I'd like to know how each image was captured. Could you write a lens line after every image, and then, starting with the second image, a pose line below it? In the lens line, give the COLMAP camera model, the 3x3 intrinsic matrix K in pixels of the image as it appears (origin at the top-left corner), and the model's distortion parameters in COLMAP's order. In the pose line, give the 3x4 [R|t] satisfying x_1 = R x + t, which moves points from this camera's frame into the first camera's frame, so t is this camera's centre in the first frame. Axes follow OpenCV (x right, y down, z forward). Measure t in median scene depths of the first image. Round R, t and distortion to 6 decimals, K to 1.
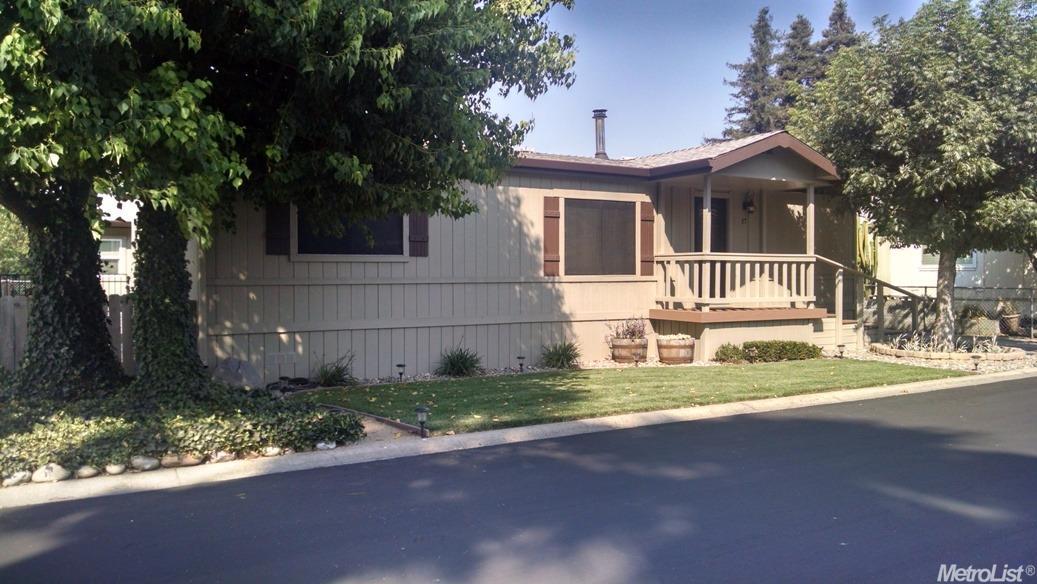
lens RADIAL K [[828.8, 0, 467.2], [0, 828.8, 292.7], [0, 0, 1]] dist [0.042431, -0.081245]
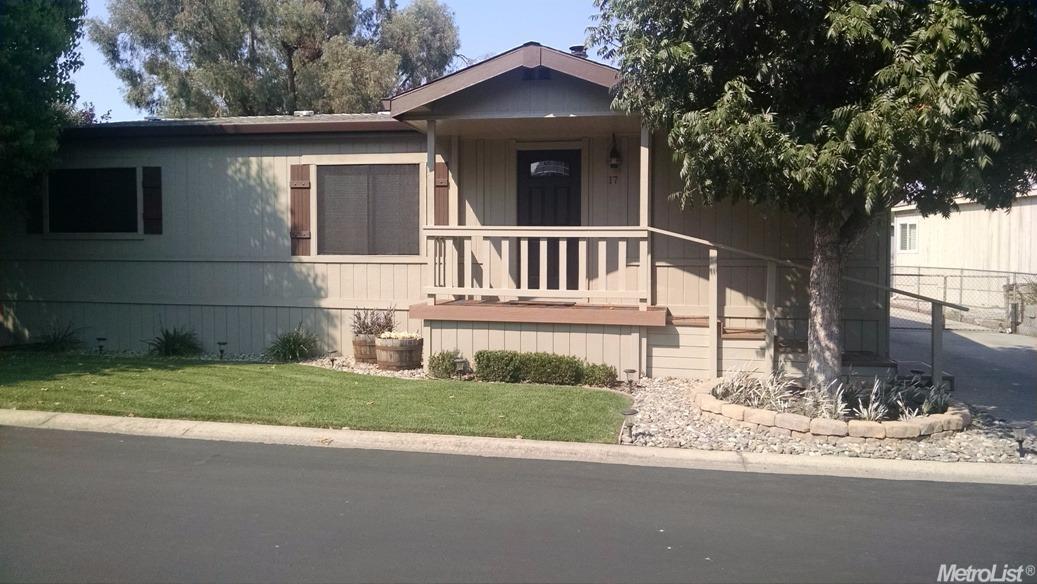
lens RADIAL K [[784.3, 0, 518.5], [0, 784.3, 292.0], [0, 0, 1]] dist [0.024108, -0.073283]
pose [[0.734116, 0.039272, -0.677887, 0.830239], [-0.027126, 0.999225, 0.028511, -0.011262], [0.678482, -0.002542, 0.734613, 0.541263]]
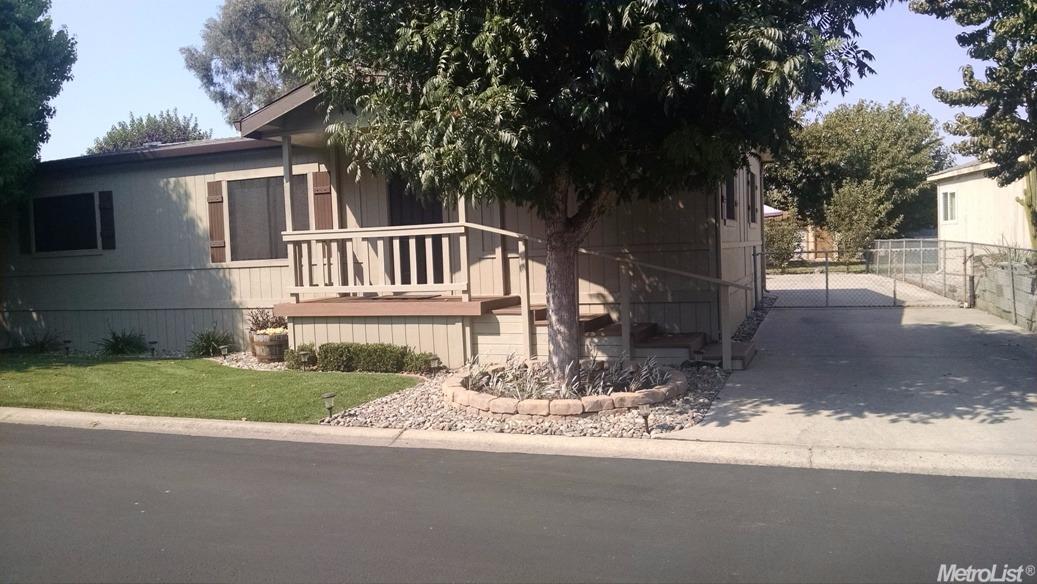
lens RADIAL K [[784.3, 0, 518.5], [0, 784.3, 292.0], [0, 0, 1]] dist [0.024108, -0.073283]
pose [[0.610344, 0.020585, -0.791869, 1.048700], [0.020256, 0.998930, 0.041581, -0.016468], [0.791877, -0.041419, 0.609274, 0.706538]]
